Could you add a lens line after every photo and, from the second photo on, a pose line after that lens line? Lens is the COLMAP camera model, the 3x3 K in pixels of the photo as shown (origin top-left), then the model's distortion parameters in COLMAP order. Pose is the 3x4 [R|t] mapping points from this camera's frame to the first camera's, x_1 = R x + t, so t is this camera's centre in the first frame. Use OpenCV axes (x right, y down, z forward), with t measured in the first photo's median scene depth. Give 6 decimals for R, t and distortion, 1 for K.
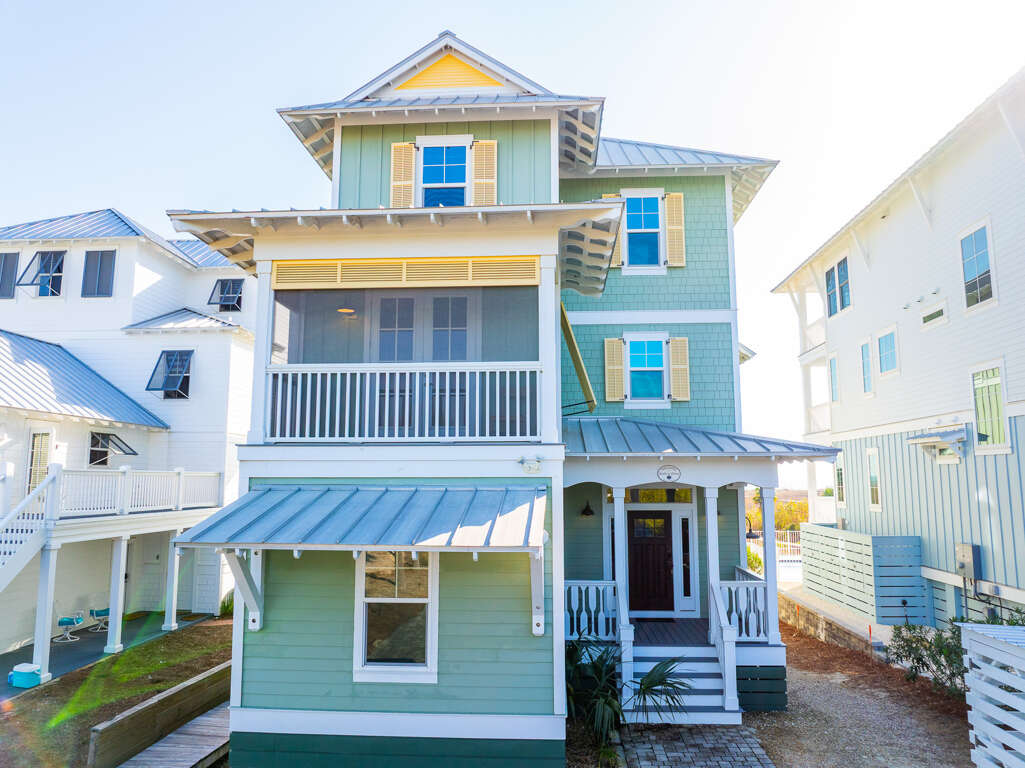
lens RADIAL K [[725.2, 0, 515.4], [0, 725.2, 378.6], [0, 0, 1]] dist [-0.050257, 0.019849]
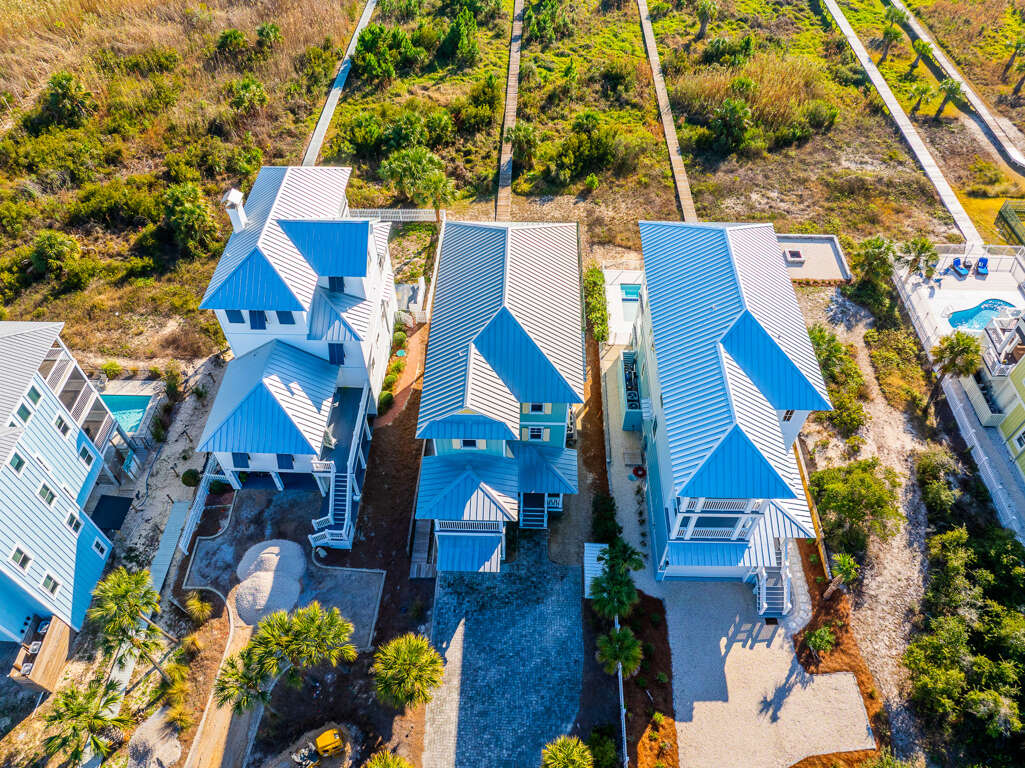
lens RADIAL K [[725.2, 0, 517.0], [0, 725.2, 379.5], [0, 0, 1]] dist [-0.050257, 0.019849]
pose [[0.999330, -0.025430, 0.026334, 0.030131], [-0.008808, 0.531196, 0.847203, -2.697341], [-0.035532, -0.846867, 0.530616, -0.404821]]
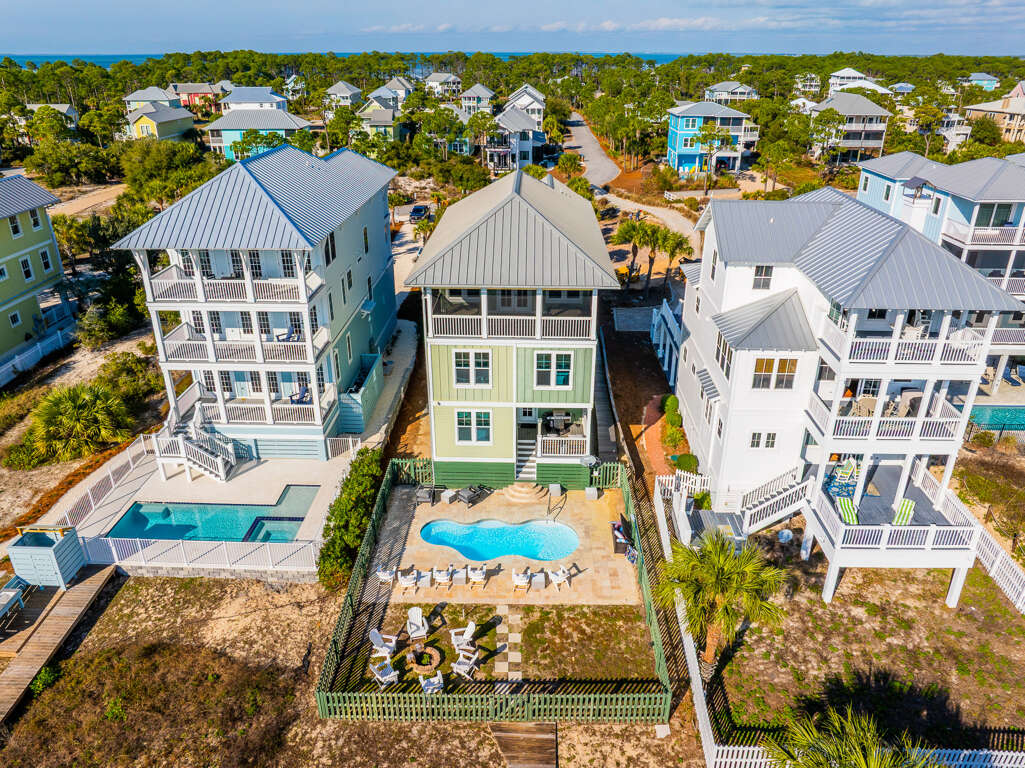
lens RADIAL K [[725.2, 0, 516.7], [0, 725.2, 377.1], [0, 0, 1]] dist [-0.050257, 0.019849]
pose [[-0.999467, 0.011000, -0.030751, 0.164601], [0.001878, 0.959372, 0.282139, -0.477471], [0.032605, 0.281930, -0.958881, 4.196238]]
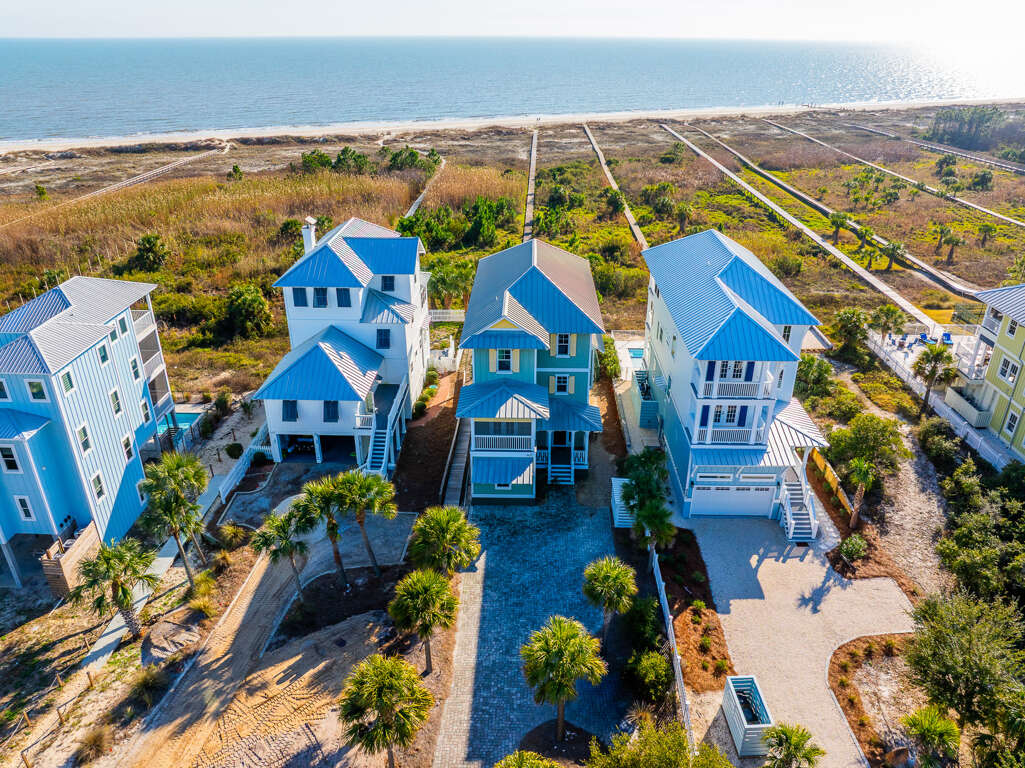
lens RADIAL K [[725.2, 0, 516.8], [0, 725.2, 378.7], [0, 0, 1]] dist [-0.050257, 0.019849]
pose [[0.999279, -0.013303, 0.035559, -0.143859], [-0.008657, 0.832096, 0.554563, -1.887561], [-0.036966, -0.554471, 0.831381, -1.753751]]
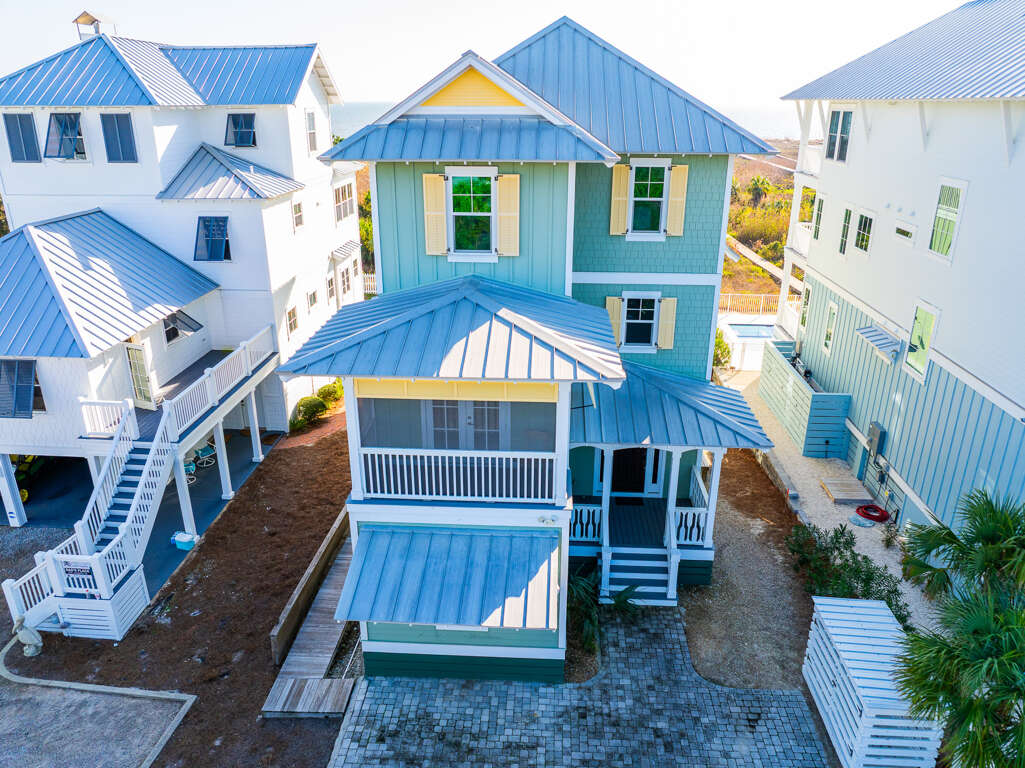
lens RADIAL K [[725.2, 0, 514.6], [0, 725.2, 376.8], [0, 0, 1]] dist [-0.050257, 0.019849]
pose [[0.999970, 0.001342, 0.007689, -0.035660], [-0.004895, 0.875134, 0.483857, -0.515689], [-0.006080, -0.483880, 0.875113, -0.094214]]
